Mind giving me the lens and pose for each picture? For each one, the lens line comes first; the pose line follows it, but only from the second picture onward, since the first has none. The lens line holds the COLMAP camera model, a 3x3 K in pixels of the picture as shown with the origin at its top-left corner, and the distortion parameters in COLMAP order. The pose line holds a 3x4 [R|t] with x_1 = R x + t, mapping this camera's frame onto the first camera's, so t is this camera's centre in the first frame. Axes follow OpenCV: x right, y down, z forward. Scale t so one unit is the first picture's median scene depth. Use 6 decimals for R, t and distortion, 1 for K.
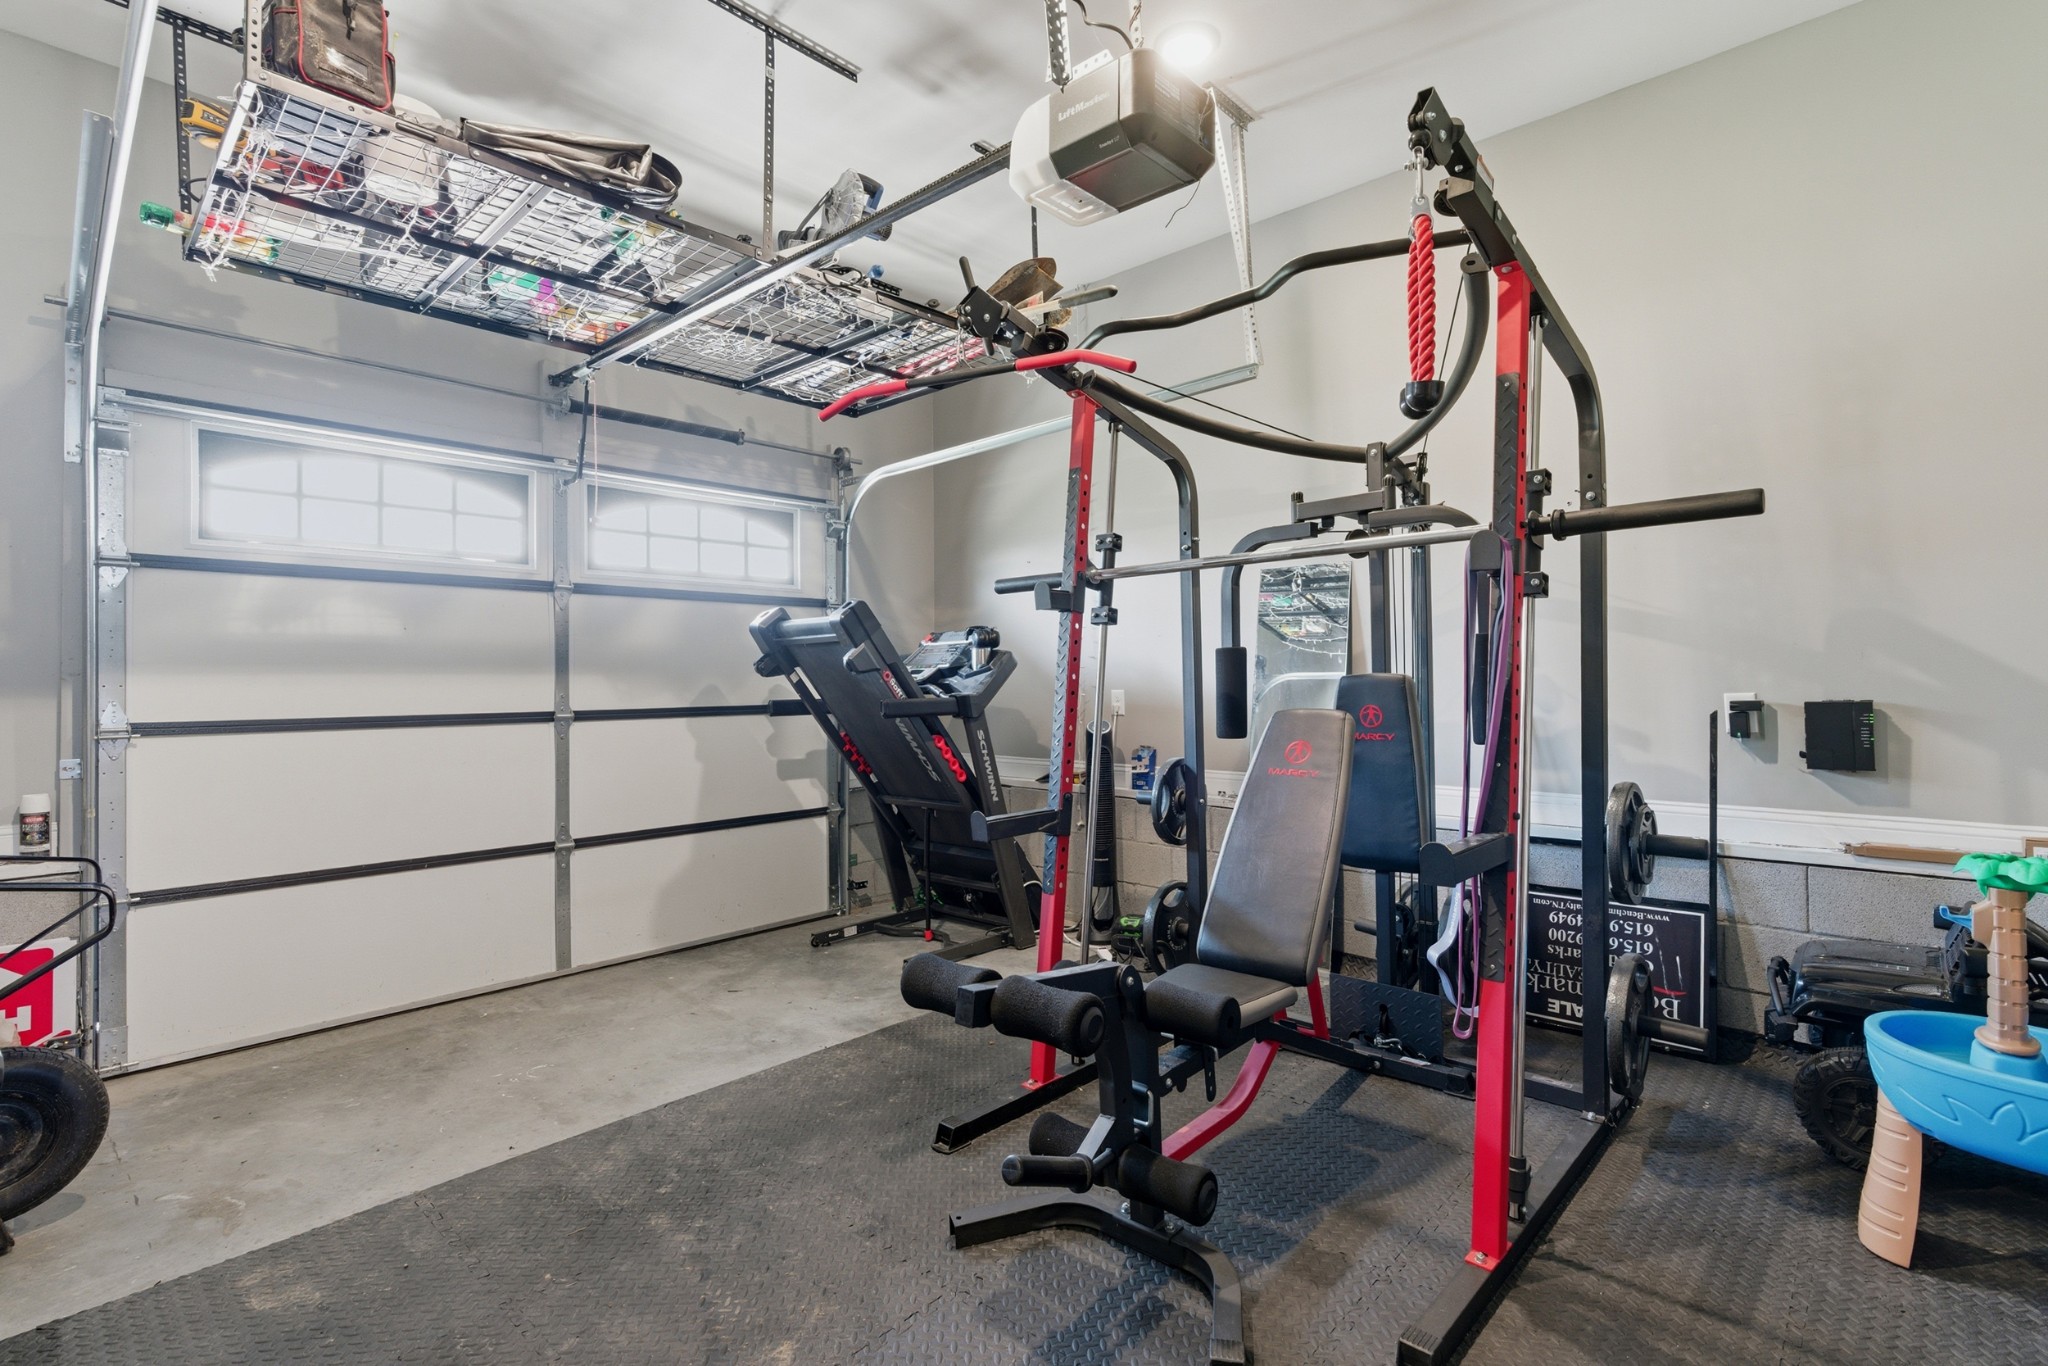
lens RADIAL K [[920.7, 0, 1024.0], [0, 920.7, 683.0], [0, 0, 1]] dist [0.001255, 0.000569]
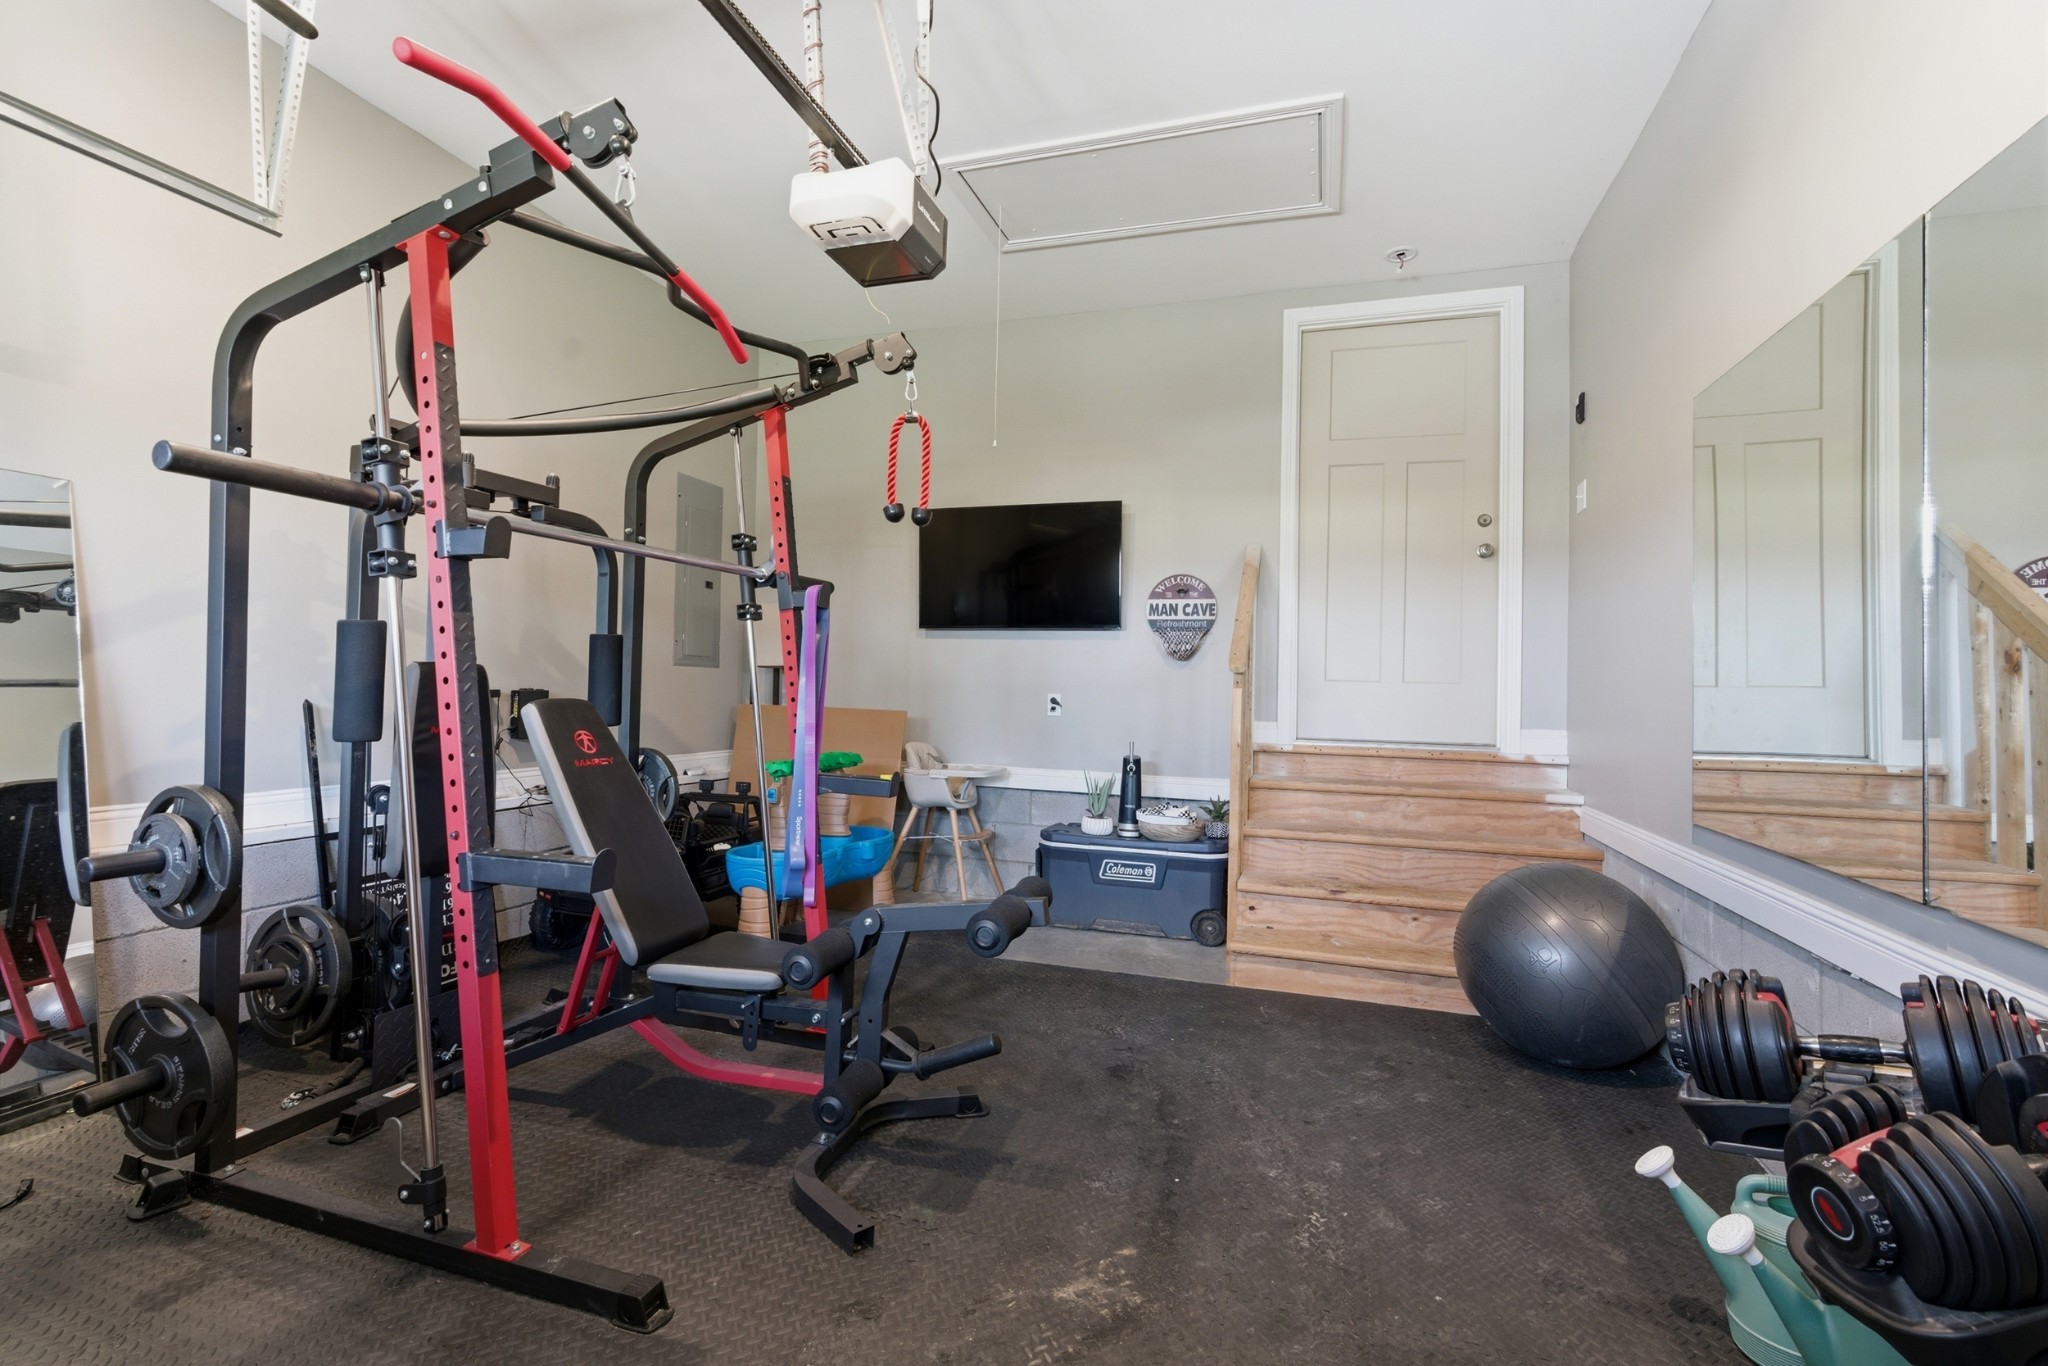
lens RADIAL K [[920.7, 0, 1024.0], [0, 920.7, 683.0], [0, 0, 1]] dist [0.001255, 0.000569]
pose [[-0.386351, 0.010920, 0.922287, -0.701082], [-0.009514, 0.999830, -0.015824, 0.021354], [-0.922303, -0.014888, -0.386182, 0.834909]]
